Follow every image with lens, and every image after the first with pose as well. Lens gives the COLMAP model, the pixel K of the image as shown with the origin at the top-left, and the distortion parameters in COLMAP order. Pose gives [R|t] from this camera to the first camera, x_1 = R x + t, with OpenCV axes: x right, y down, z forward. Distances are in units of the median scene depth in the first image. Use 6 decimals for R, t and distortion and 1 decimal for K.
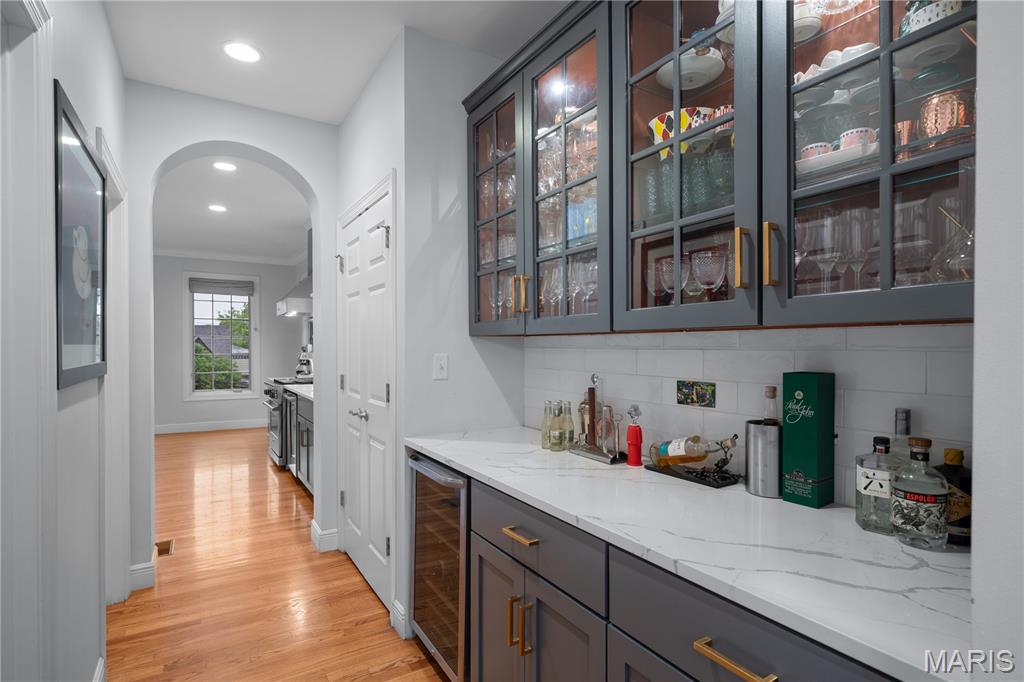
lens RADIAL K [[503.2, 0, 509.0], [0, 503.2, 343.6], [0, 0, 1]] dist [0.000797, -0.000009]
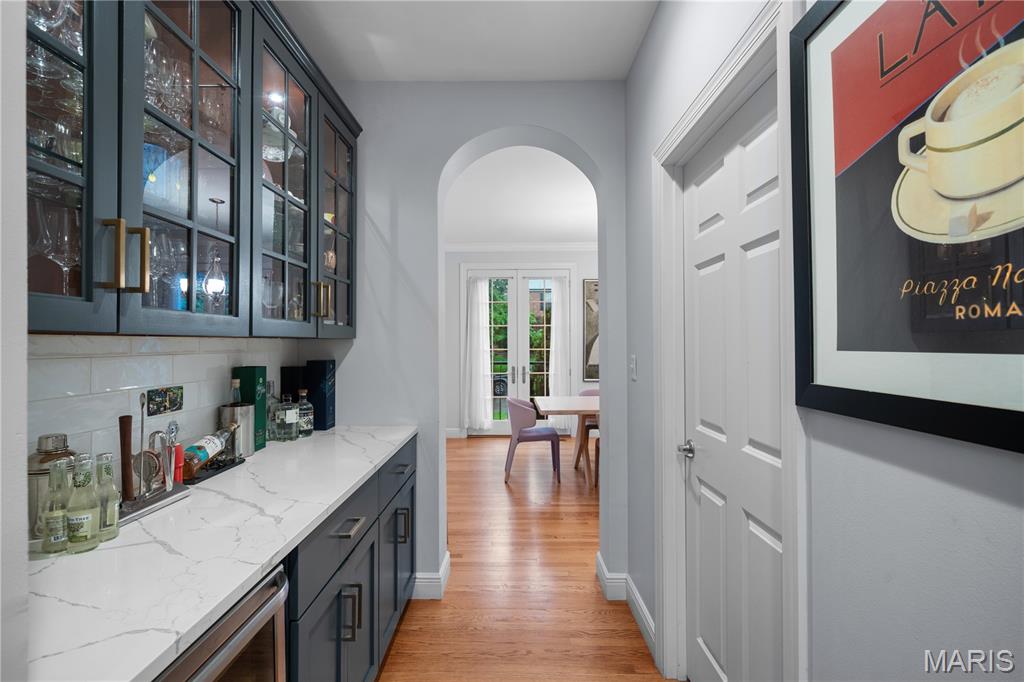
lens RADIAL K [[464.4, 0, 509.7], [0, 464.4, 342.7], [0, 0, 1]] dist [0.007082, -0.000875]
pose [[-0.845681, 0.005676, 0.533658, -0.672004], [0.003955, 0.999983, -0.004368, -0.005439], [-0.533674, -0.001584, -0.845689, 1.409977]]
